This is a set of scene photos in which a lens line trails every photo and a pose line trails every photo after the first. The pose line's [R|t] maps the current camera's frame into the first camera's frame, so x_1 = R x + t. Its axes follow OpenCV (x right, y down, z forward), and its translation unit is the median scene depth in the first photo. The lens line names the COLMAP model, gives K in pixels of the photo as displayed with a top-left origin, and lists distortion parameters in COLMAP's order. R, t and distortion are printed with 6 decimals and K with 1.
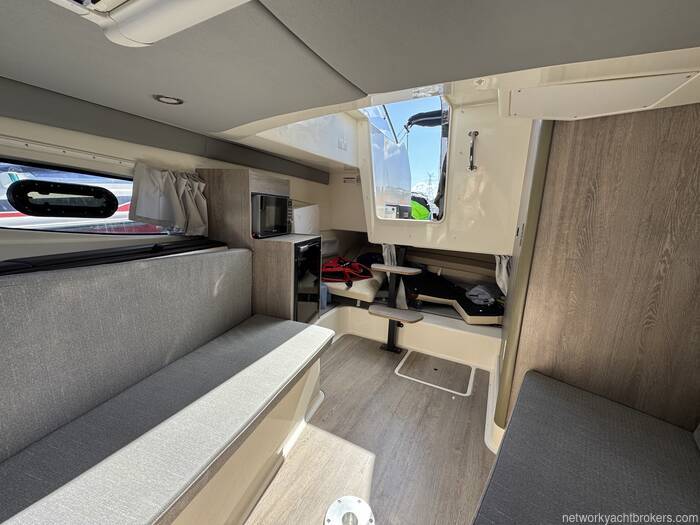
lens RADIAL K [[279.5, 0, 350.1], [0, 279.5, 262.9], [0, 0, 1]] dist [-0.005329, 0.000774]
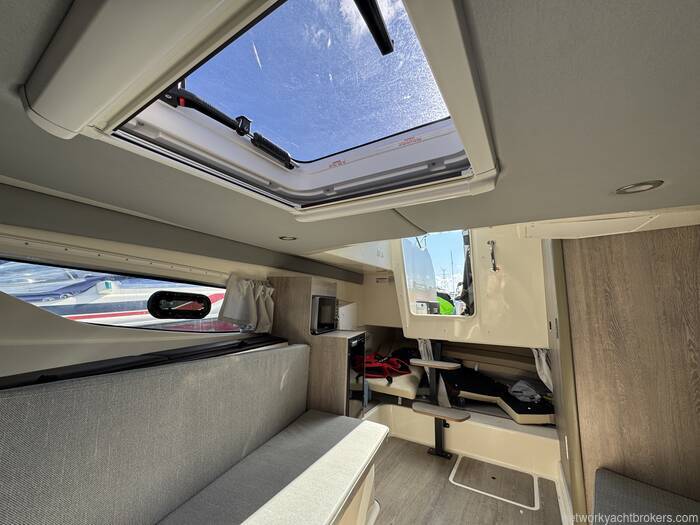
lens RADIAL K [[279.5, 0, 351.4], [0, 279.5, 262.1], [0, 0, 1]] dist [-0.005329, 0.000774]
pose [[0.998332, -0.025648, -0.051721, -0.119286], [0.007010, 0.943123, -0.332370, 0.012907], [0.057304, 0.331453, 0.941730, -0.161162]]
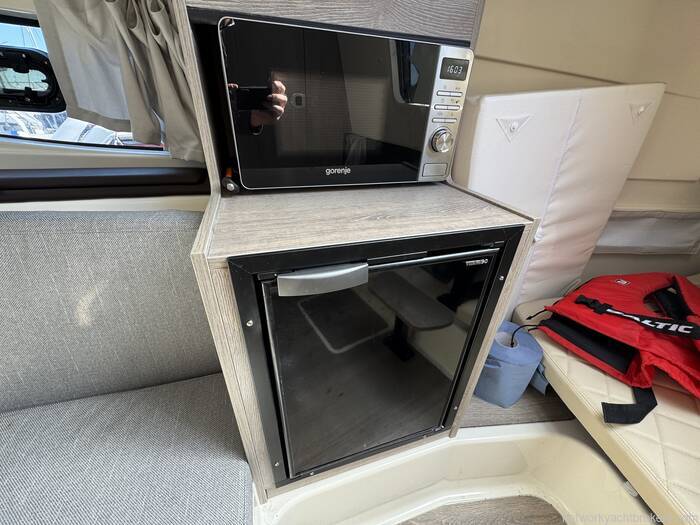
lens RADIAL K [[279.5, 0, 349.9], [0, 279.5, 261.2], [0, 0, 1]] dist [-0.005329, 0.000774]
pose [[0.516528, 0.404910, -0.754484, 0.002836], [-0.169081, 0.912010, 0.373696, -0.162066], [0.839411, -0.065455, 0.539541, 0.959311]]
